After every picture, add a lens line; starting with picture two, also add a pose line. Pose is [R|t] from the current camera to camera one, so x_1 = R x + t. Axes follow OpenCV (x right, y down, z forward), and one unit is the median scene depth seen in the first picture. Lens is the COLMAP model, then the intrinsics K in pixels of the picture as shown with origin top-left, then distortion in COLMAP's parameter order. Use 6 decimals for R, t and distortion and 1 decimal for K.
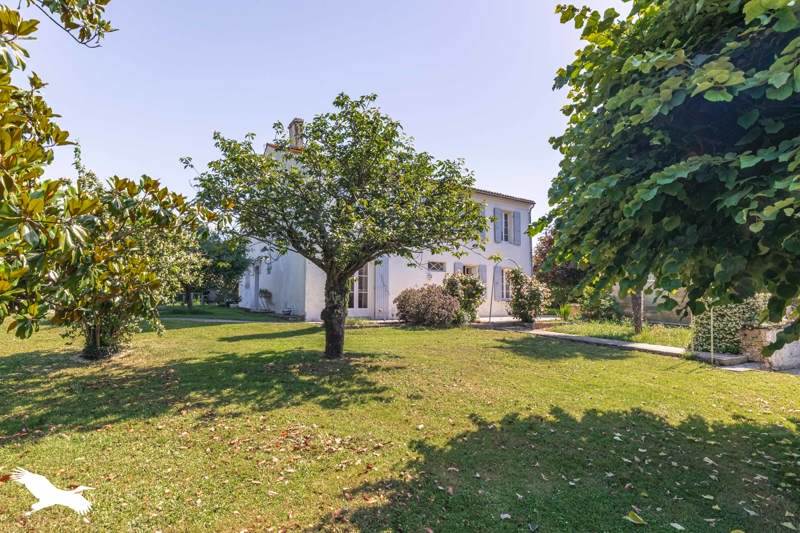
lens RADIAL K [[461.8, 0, 399.2], [0, 461.8, 266.3], [0, 0, 1]] dist [-0.002026, -0.000053]
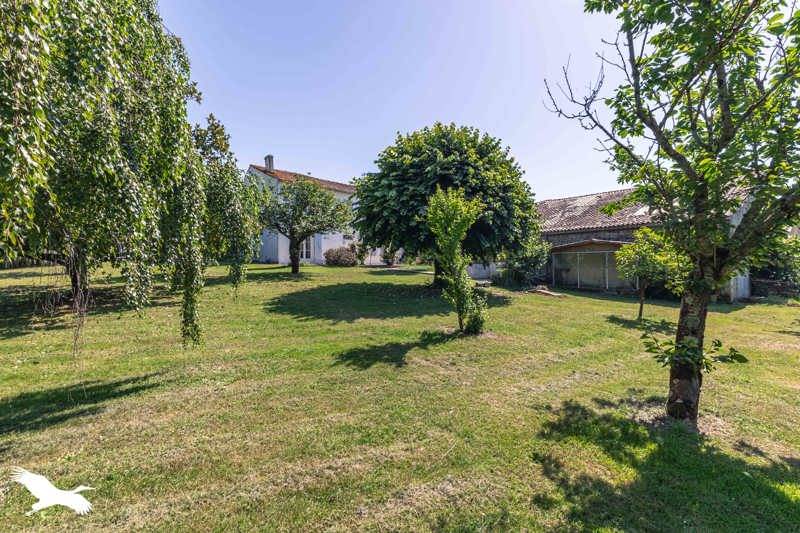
lens RADIAL K [[364.2, 0, 404.4], [0, 364.2, 269.3], [0, 0, 1]] dist [-0.000018, -0.000192]
pose [[0.985501, -0.003420, 0.169637, 0.070588], [-0.012687, 0.995513, 0.093773, -0.016008], [-0.169197, -0.094565, 0.981035, -0.675236]]
